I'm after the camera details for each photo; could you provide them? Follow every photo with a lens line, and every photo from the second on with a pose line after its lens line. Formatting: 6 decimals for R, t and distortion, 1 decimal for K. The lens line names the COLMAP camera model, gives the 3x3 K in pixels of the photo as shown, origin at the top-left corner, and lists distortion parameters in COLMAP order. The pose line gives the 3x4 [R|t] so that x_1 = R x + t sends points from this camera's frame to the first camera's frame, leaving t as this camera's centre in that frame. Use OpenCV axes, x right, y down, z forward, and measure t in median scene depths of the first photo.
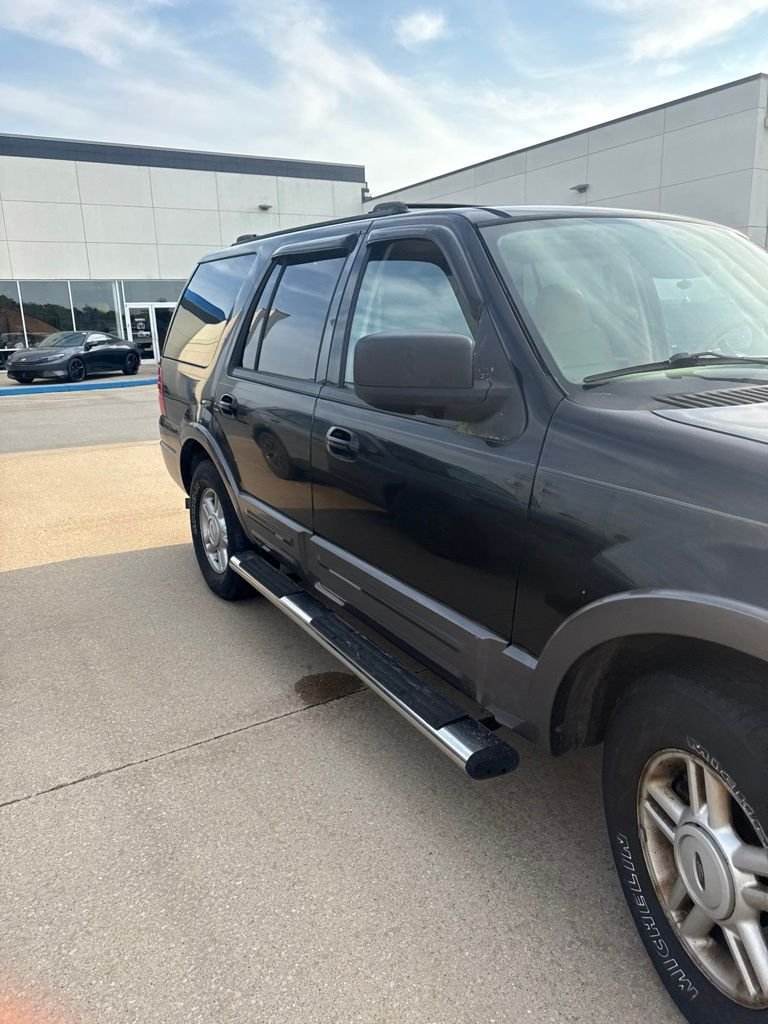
lens RADIAL K [[728.3, 0, 377.5], [0, 728.3, 509.0], [0, 0, 1]] dist [0.022700, -0.027651]
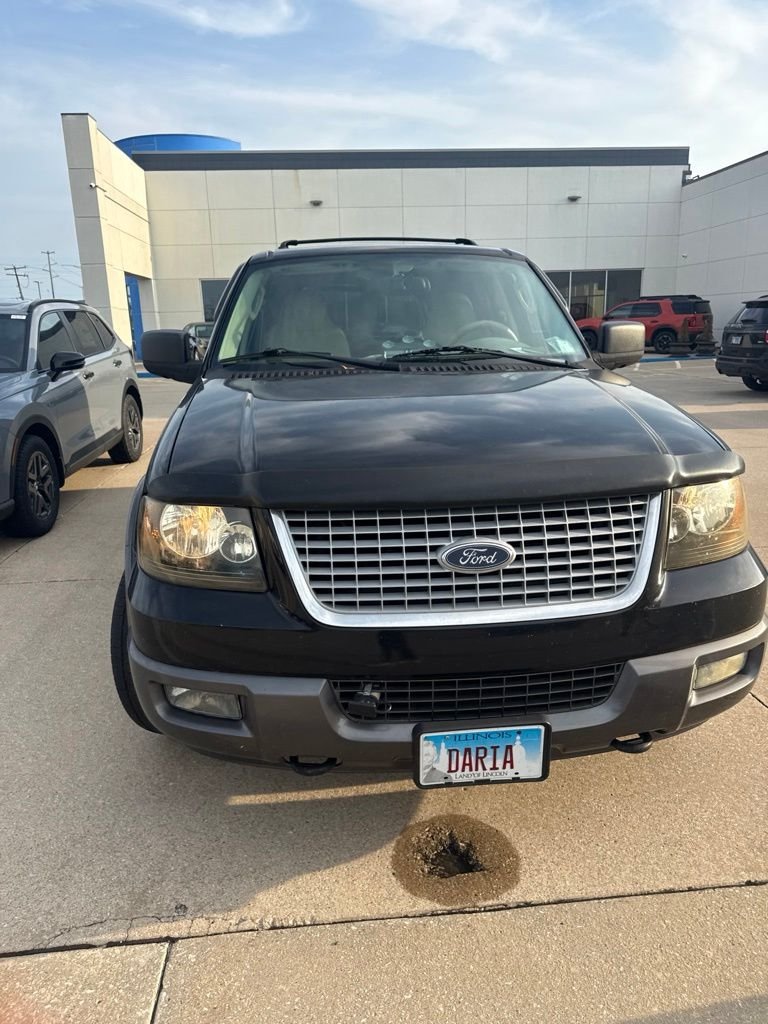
lens RADIAL K [[728.3, 0, 388.1], [0, 728.3, 512.1], [0, 0, 1]] dist [0.022700, -0.027651]
pose [[0.901103, 0.116768, -0.417587, 0.633596], [-0.108908, 0.993135, 0.042695, 0.026786], [0.419706, 0.007006, 0.907633, -0.176432]]
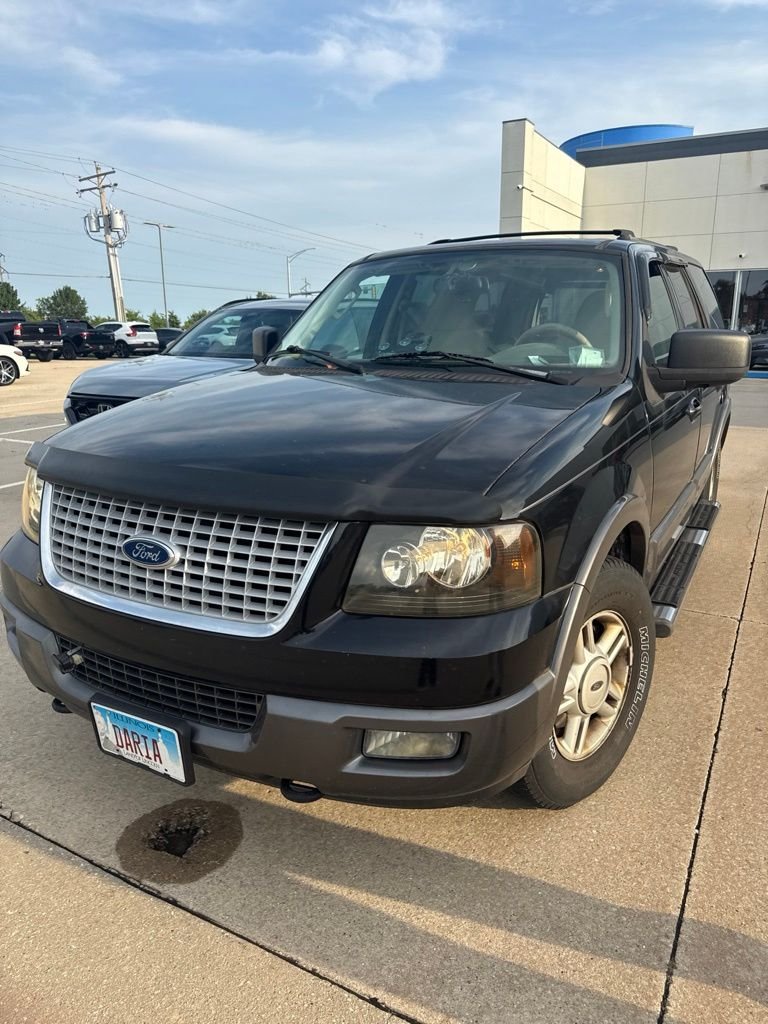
lens RADIAL K [[728.3, 0, 386.0], [0, 728.3, 516.4], [0, 0, 1]] dist [0.022700, -0.027651]
pose [[0.500389, 0.247503, -0.829671, 0.955996], [-0.224048, 0.962645, 0.152044, -0.059345], [0.836310, 0.109805, 0.537149, 0.127578]]
